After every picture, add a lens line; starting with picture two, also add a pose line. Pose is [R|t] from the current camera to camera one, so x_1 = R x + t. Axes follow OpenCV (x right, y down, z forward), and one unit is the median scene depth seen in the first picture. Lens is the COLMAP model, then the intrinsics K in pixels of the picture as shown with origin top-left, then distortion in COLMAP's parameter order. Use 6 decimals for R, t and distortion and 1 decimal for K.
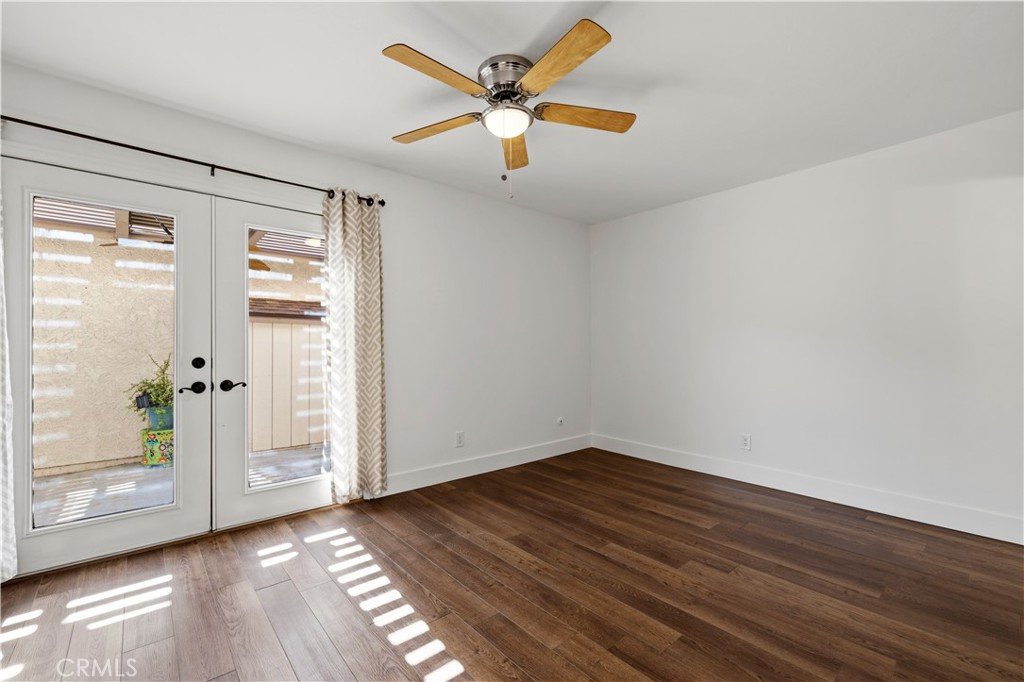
lens RADIAL K [[438.3, 0, 511.8], [0, 438.3, 345.1], [0, 0, 1]] dist [0.004577, -0.000706]
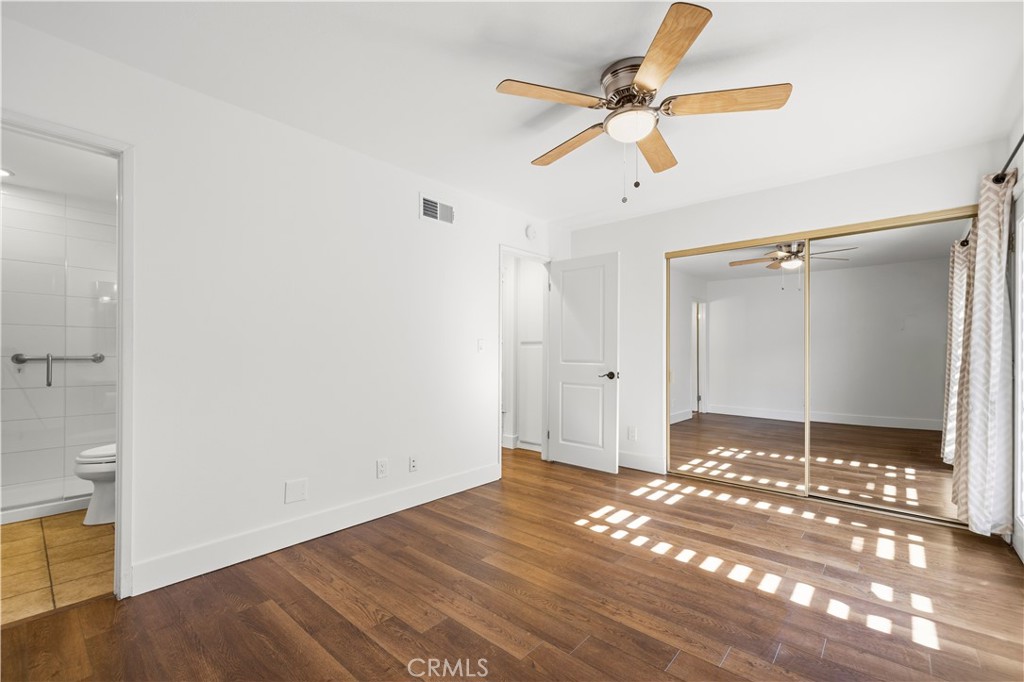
lens RADIAL K [[438.3, 0, 512.6], [0, 438.3, 349.1], [0, 0, 1]] dist [0.004577, -0.000706]
pose [[-0.990353, -0.005500, -0.138462, 0.365318], [-0.004281, 0.999949, -0.009105, -0.003008], [0.138505, -0.008424, -0.990326, 1.819928]]
